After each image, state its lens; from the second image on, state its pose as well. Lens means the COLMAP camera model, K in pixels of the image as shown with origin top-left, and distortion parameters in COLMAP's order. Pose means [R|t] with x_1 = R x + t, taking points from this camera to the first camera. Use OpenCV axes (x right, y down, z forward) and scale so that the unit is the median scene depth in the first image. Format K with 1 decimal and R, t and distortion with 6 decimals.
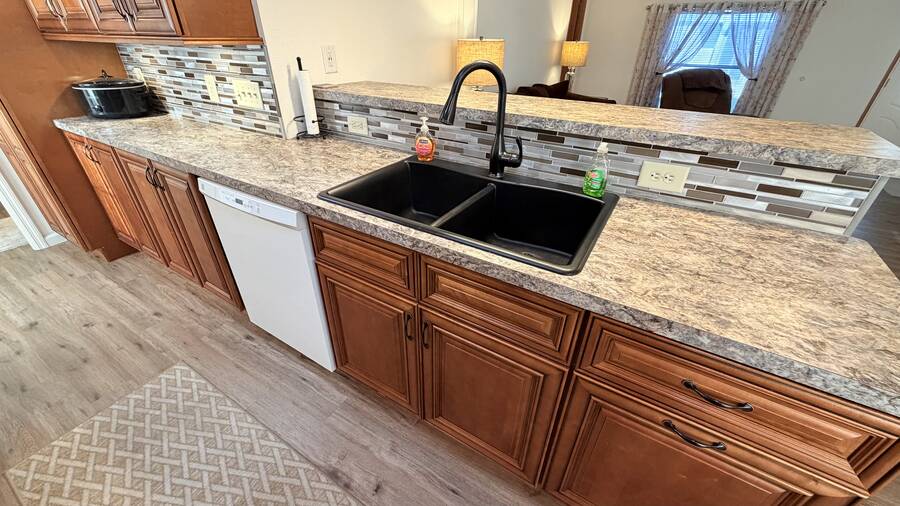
lens RADIAL K [[358.3, 0, 449.1], [0, 358.3, 253.0], [0, 0, 1]] dist [-0.000577, -0.000133]
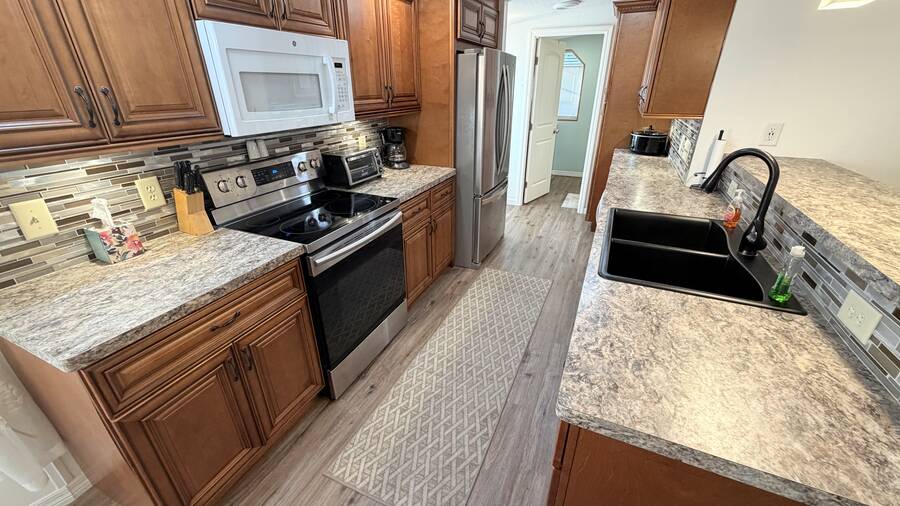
lens RADIAL K [[358.3, 0, 447.2], [0, 358.3, 252.2], [0, 0, 1]] dist [-0.000577, -0.000133]
pose [[0.120416, 0.402923, -0.907278, 0.857346], [-0.506771, 0.810824, 0.292828, -0.074870], [0.853630, 0.424521, 0.301826, -0.044098]]
